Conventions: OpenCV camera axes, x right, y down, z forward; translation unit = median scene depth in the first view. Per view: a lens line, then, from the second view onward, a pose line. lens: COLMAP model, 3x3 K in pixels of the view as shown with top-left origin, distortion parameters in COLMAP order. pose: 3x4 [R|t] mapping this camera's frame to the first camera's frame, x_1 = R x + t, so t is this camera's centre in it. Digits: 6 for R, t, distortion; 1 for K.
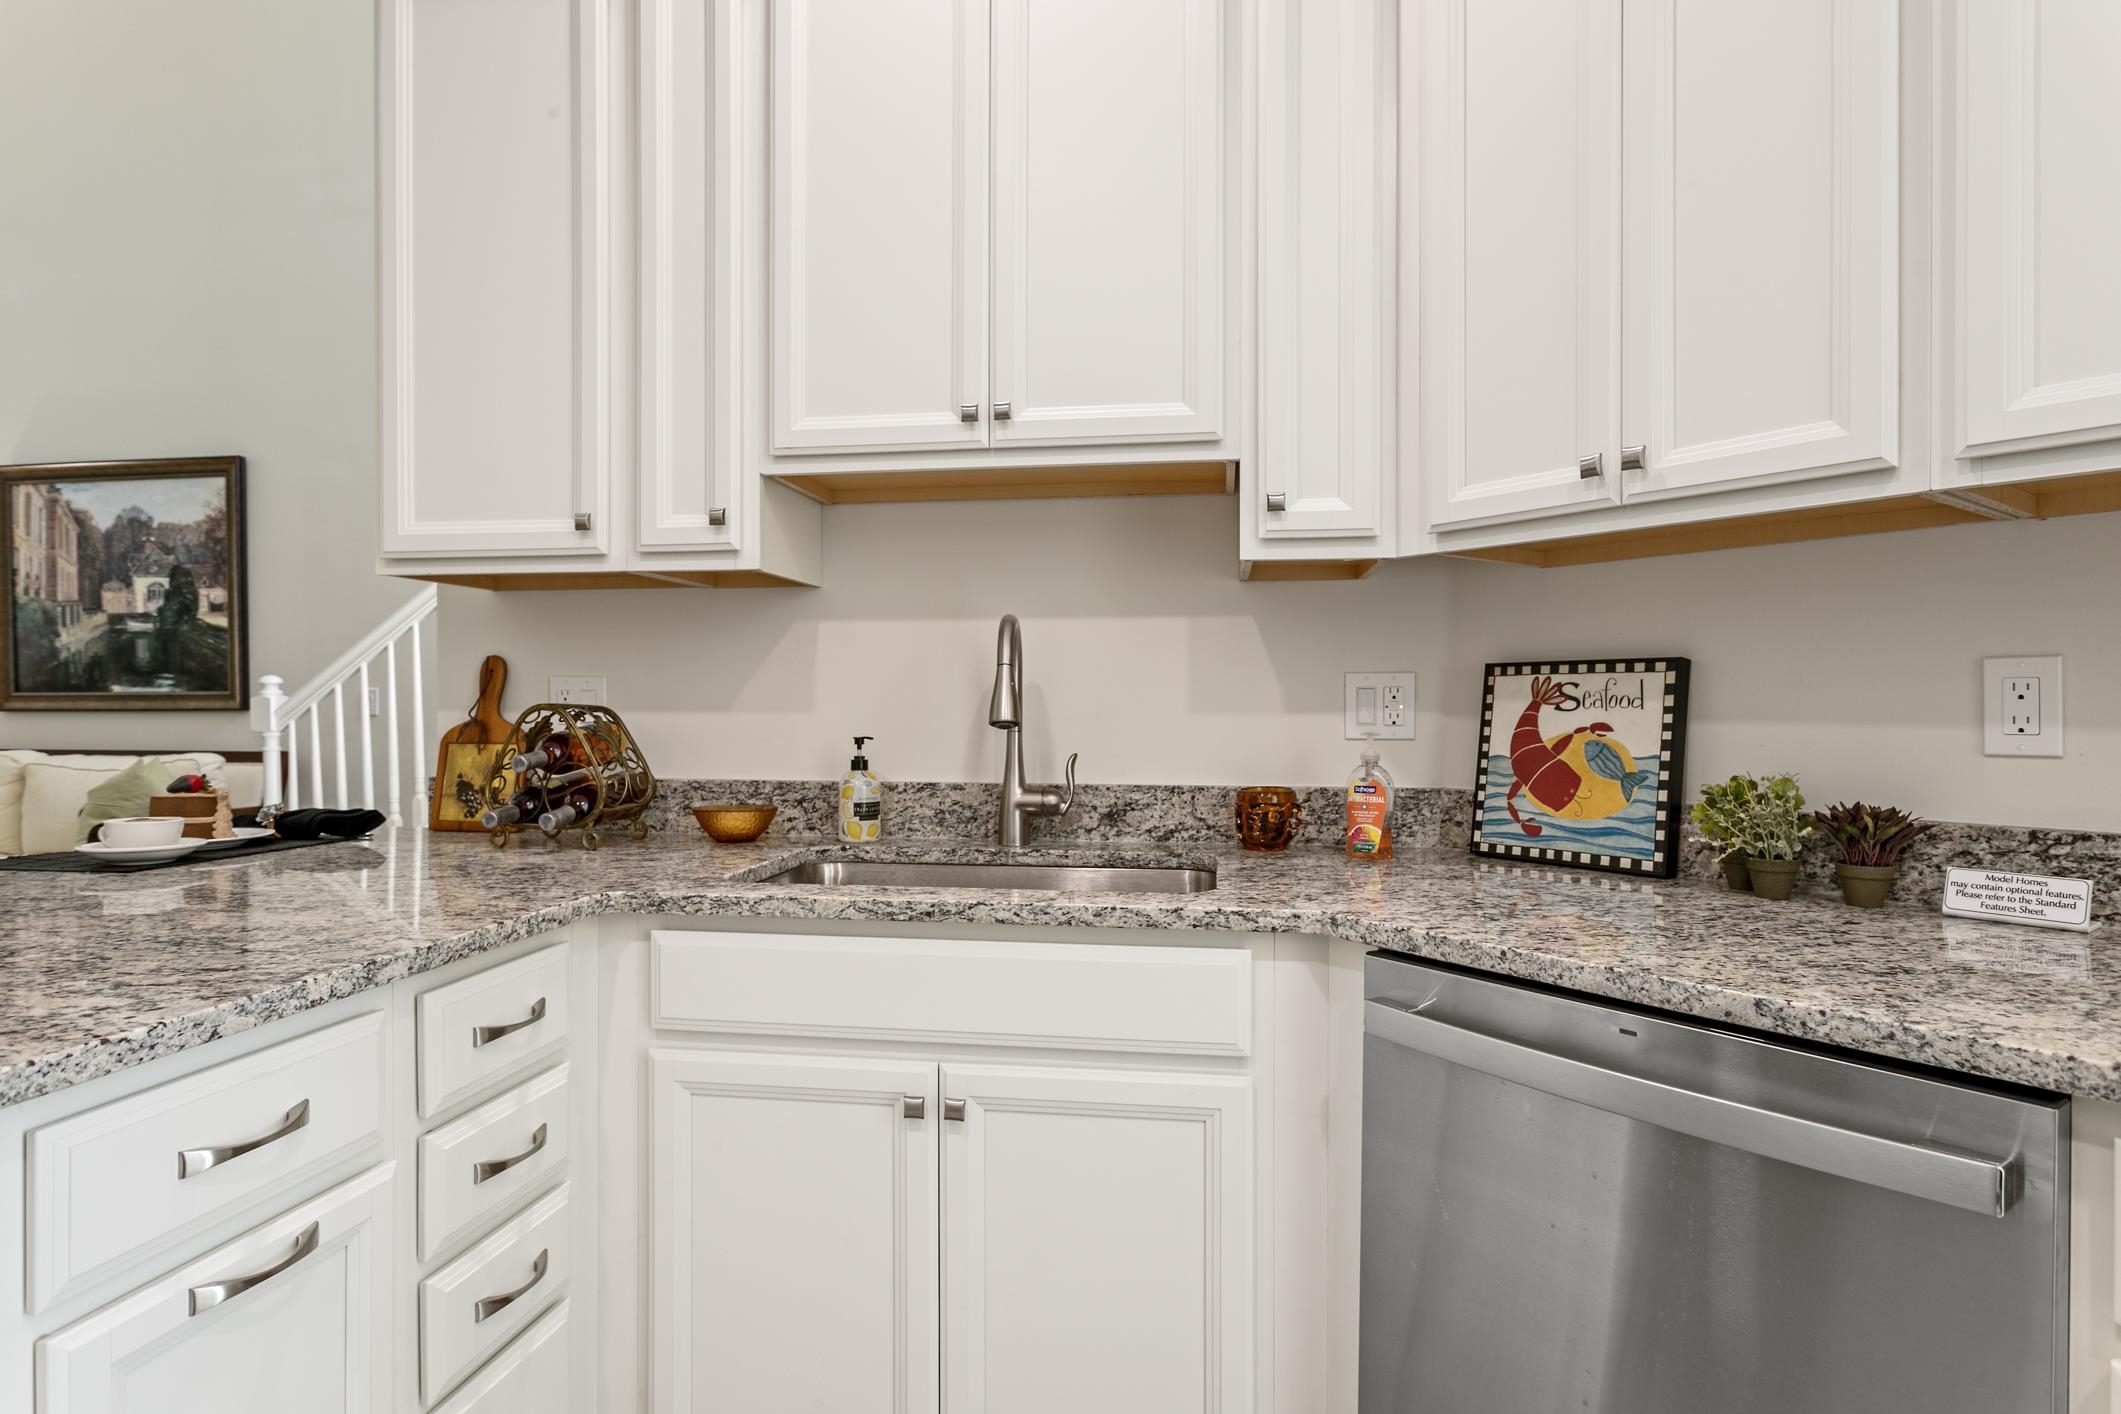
lens RADIAL K [[1147.9, 0, 1060.9], [0, 1147.9, 708.9], [0, 0, 1]] dist [0.002776, 0.000481]
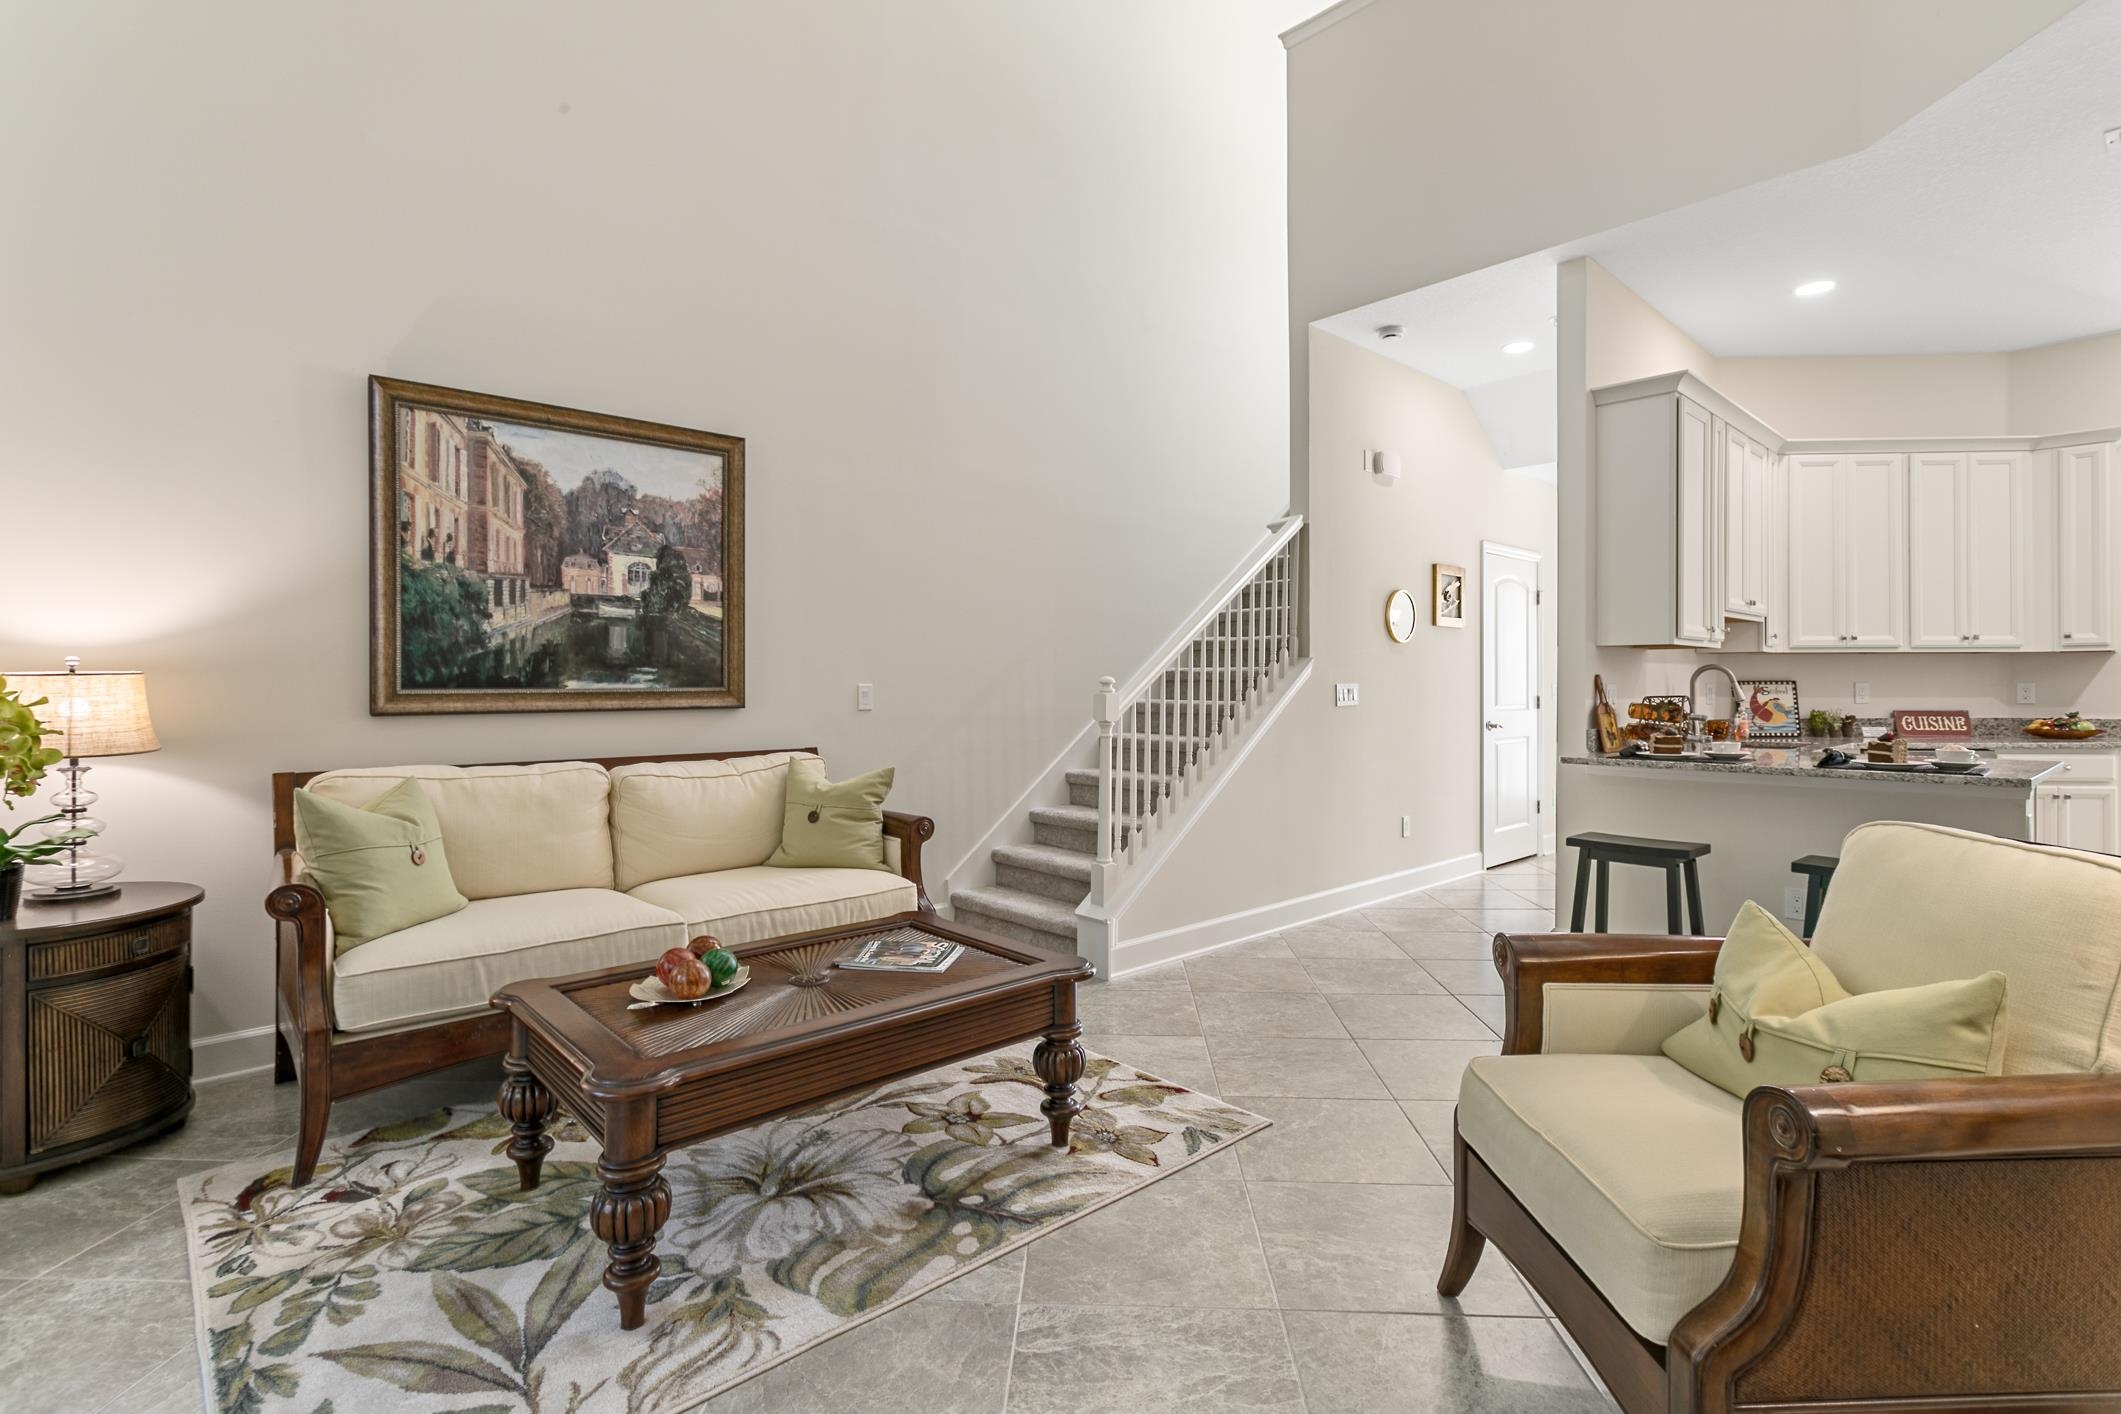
lens RADIAL K [[1021.7, 0, 1063.6], [0, 1021.7, 693.5], [0, 0, 1]] dist [0.005702, 0.000701]
pose [[0.608452, -0.009055, 0.793539, -1.203439], [0.007393, 0.999956, 0.005742, -0.012804], [-0.793556, 0.002373, 0.608492, 0.274546]]
